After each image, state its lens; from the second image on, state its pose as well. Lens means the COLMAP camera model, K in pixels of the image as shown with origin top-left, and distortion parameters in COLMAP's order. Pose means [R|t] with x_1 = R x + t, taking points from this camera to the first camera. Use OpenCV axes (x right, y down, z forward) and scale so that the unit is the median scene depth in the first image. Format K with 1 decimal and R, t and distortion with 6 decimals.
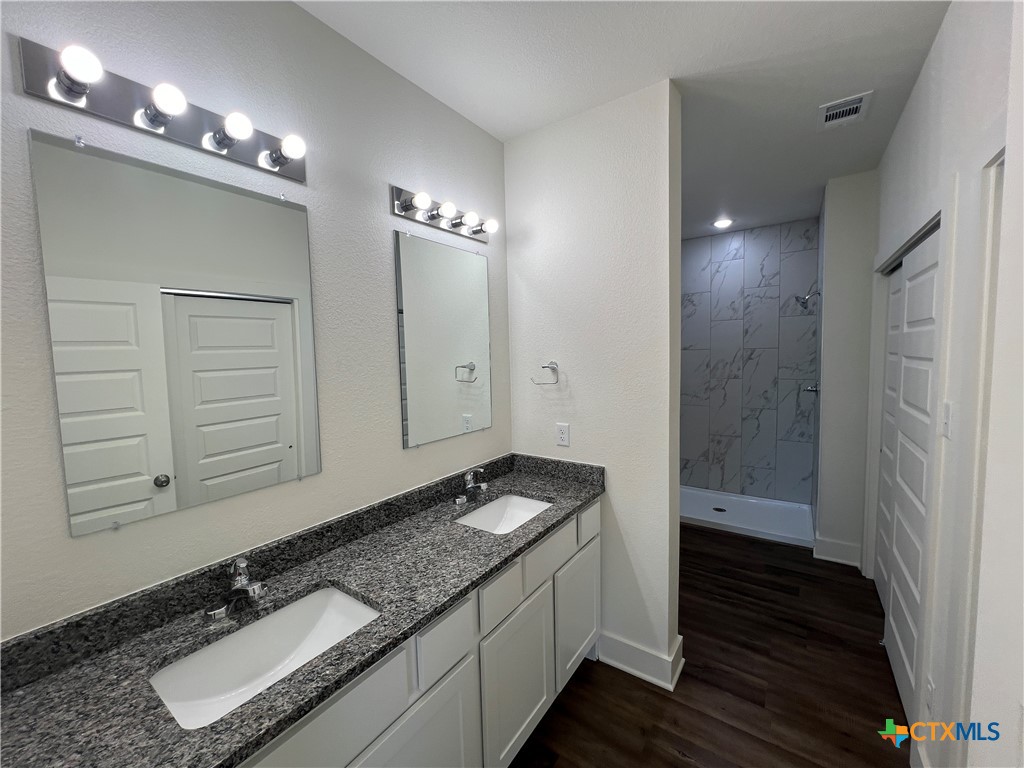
lens RADIAL K [[410.1, 0, 509.0], [0, 410.1, 382.4], [0, 0, 1]] dist [-0.009386, 0.000103]
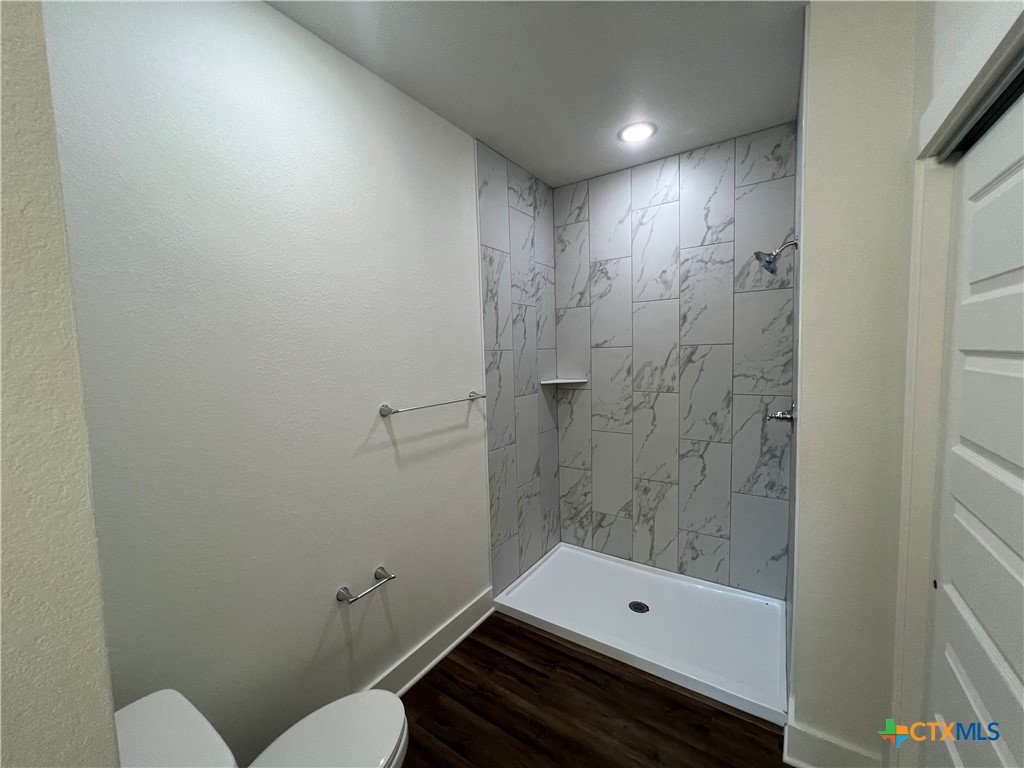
lens RADIAL K [[407.3, 0, 513.7], [0, 407.3, 383.0], [0, 0, 1]] dist [-0.003613, -0.000127]
pose [[0.999624, -0.000070, 0.027430, 0.310596], [0.000130, 0.999998, -0.002170, -0.023818], [-0.027430, 0.002173, 0.999621, 0.393885]]
